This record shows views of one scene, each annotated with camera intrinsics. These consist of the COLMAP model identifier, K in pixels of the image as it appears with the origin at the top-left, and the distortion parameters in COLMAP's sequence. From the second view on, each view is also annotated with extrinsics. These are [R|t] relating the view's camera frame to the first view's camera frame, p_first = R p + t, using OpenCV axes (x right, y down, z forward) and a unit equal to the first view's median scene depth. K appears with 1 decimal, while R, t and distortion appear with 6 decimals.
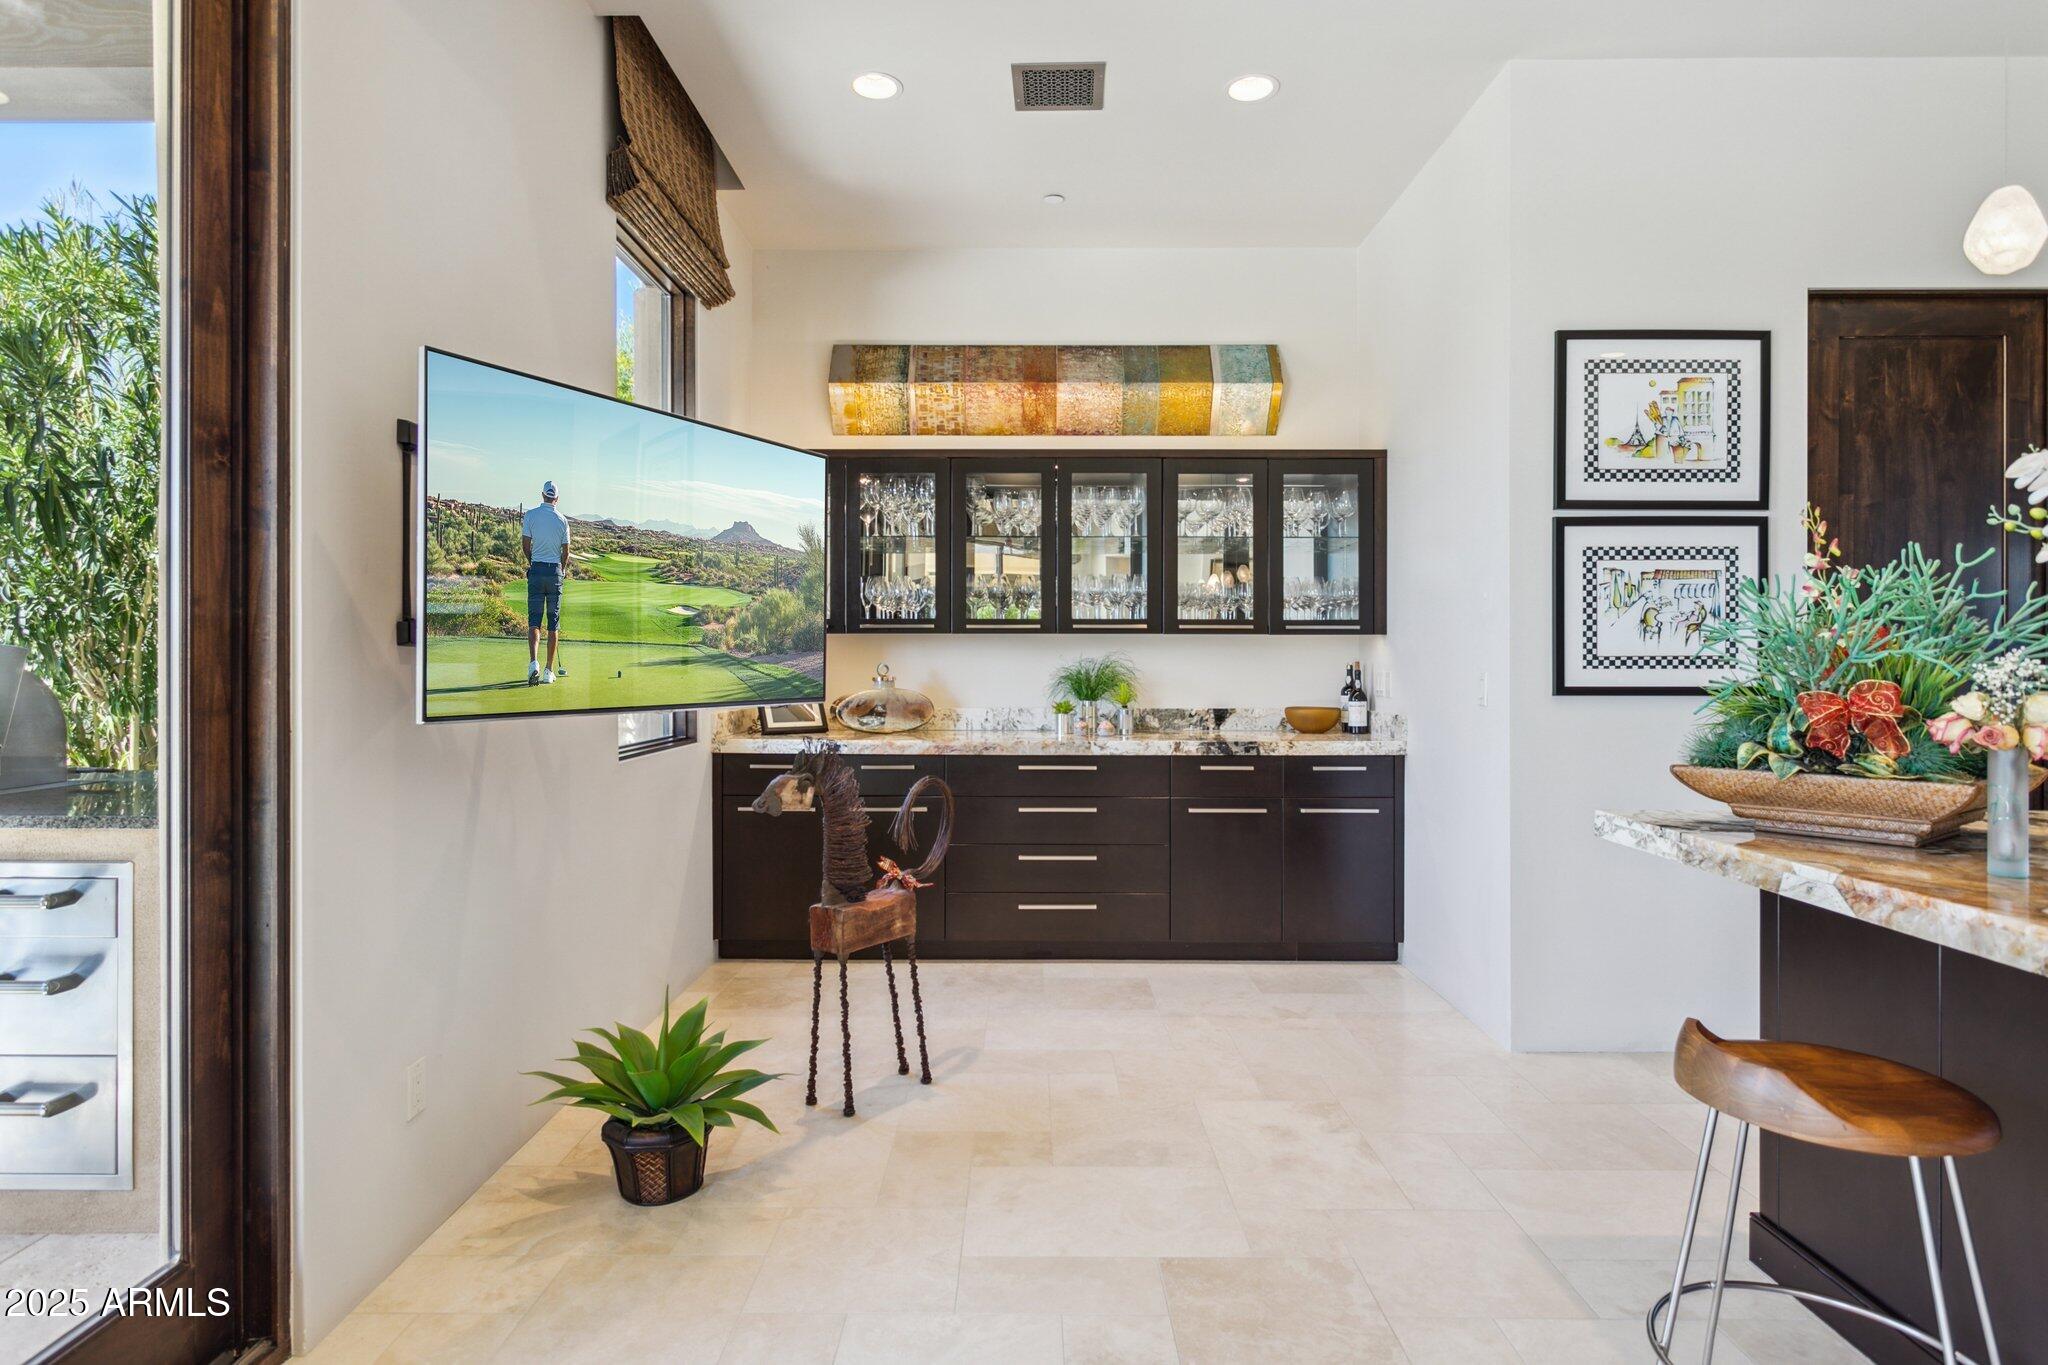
lens RADIAL K [[1098.6, 0, 1017.9], [0, 1098.6, 660.3], [0, 0, 1]] dist [0.000652, 0.000030]
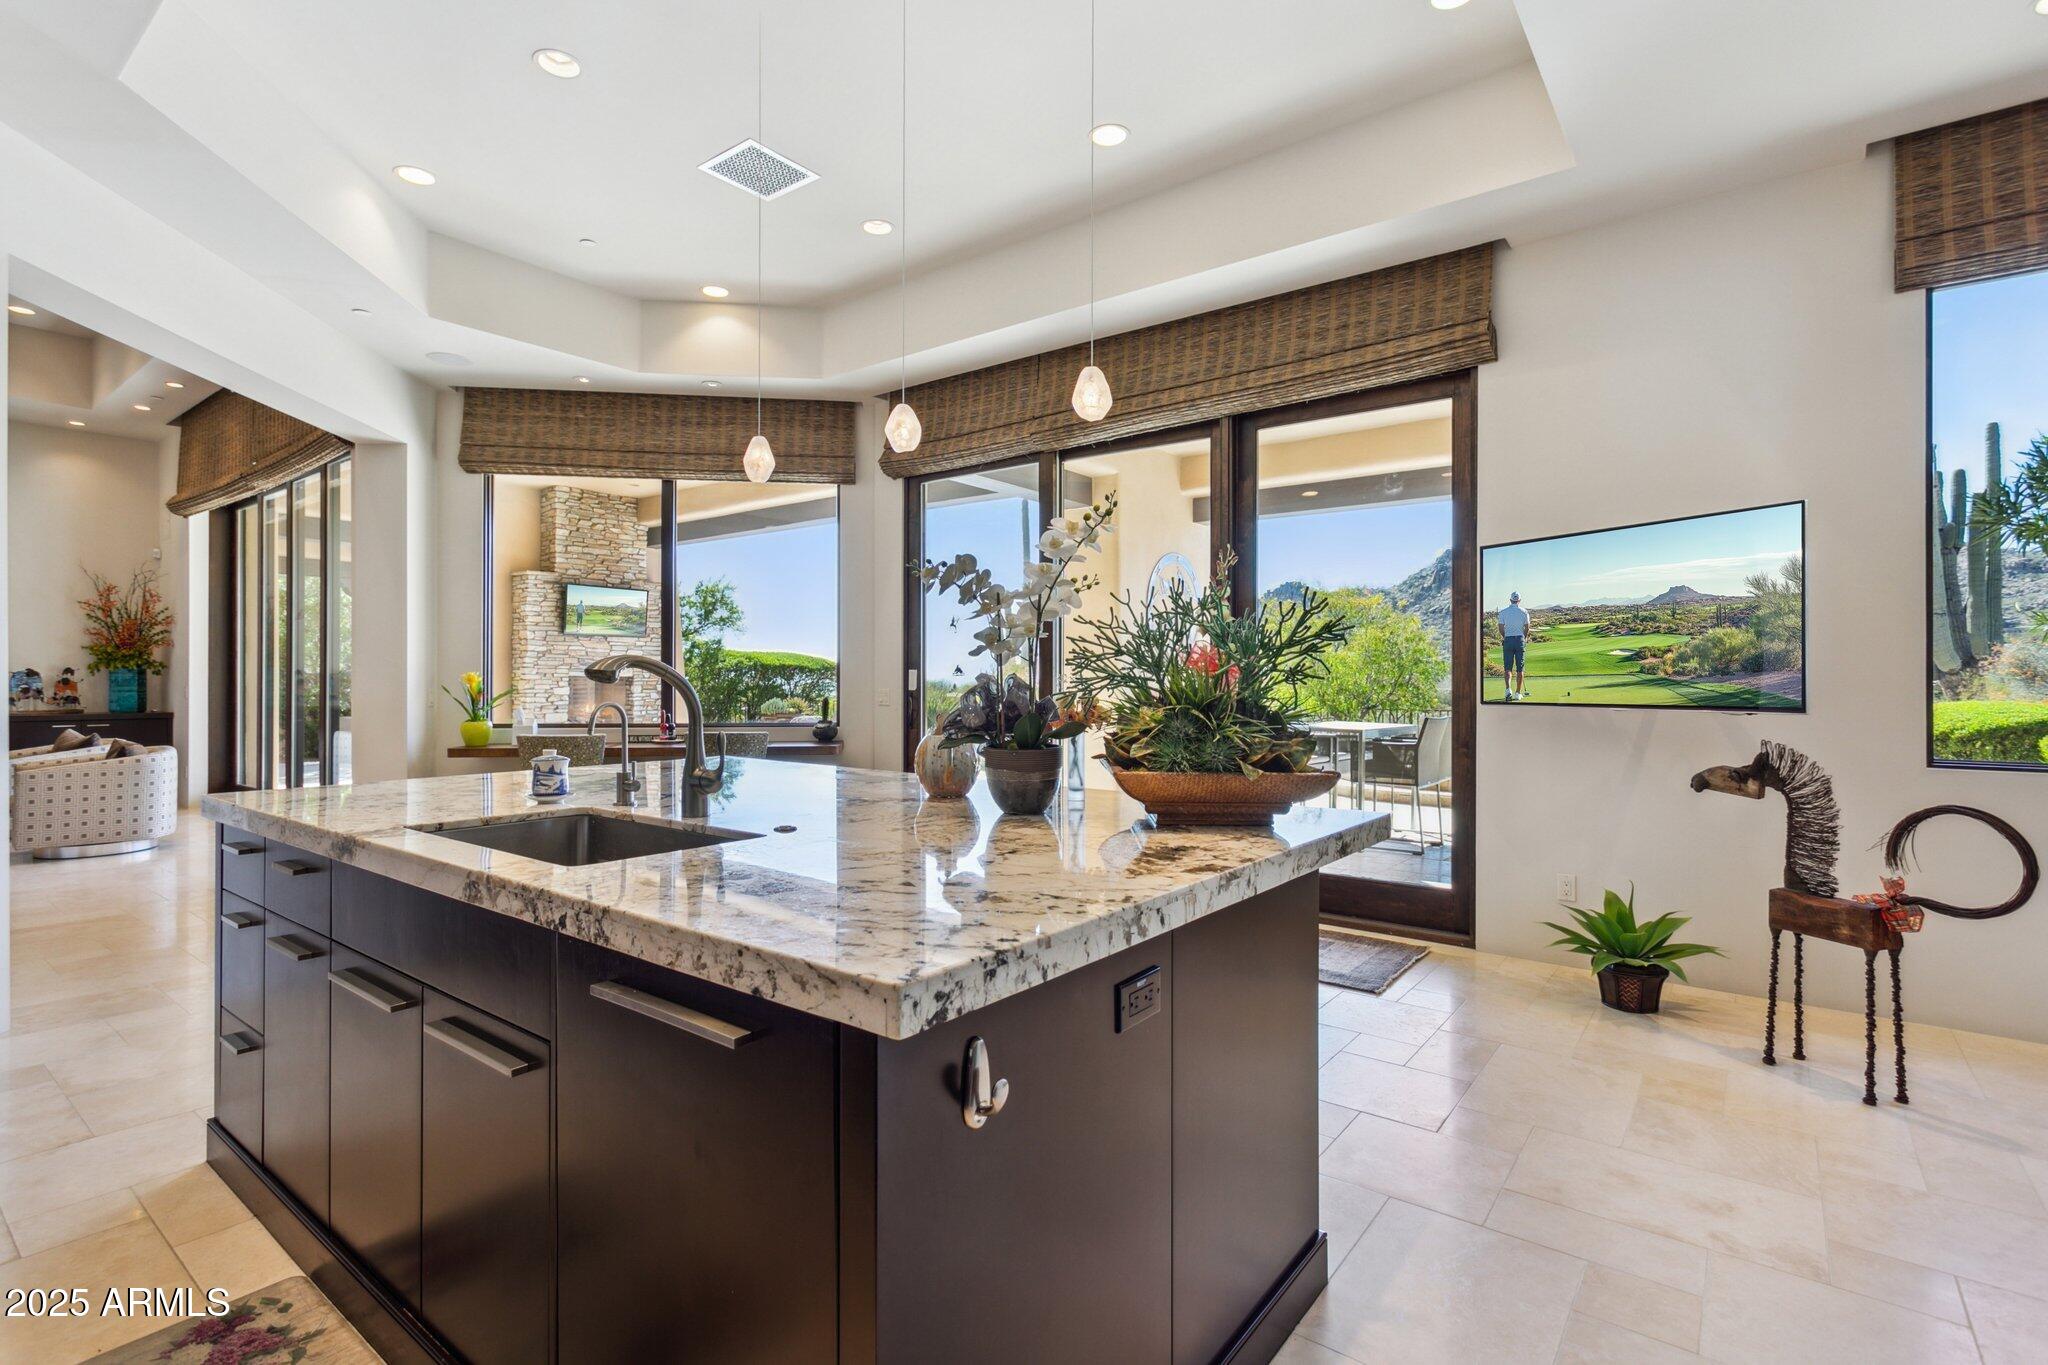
lens RADIAL K [[962.2, 0, 1024.1], [0, 962.2, 678.8], [0, 0, 1]] dist [0.000421, 0.001434]
pose [[-0.607738, -0.004001, -0.794127, 0.992398], [-0.002308, 0.999992, -0.003272, 0.005392], [0.794134, -0.000156, -0.607742, 0.855327]]
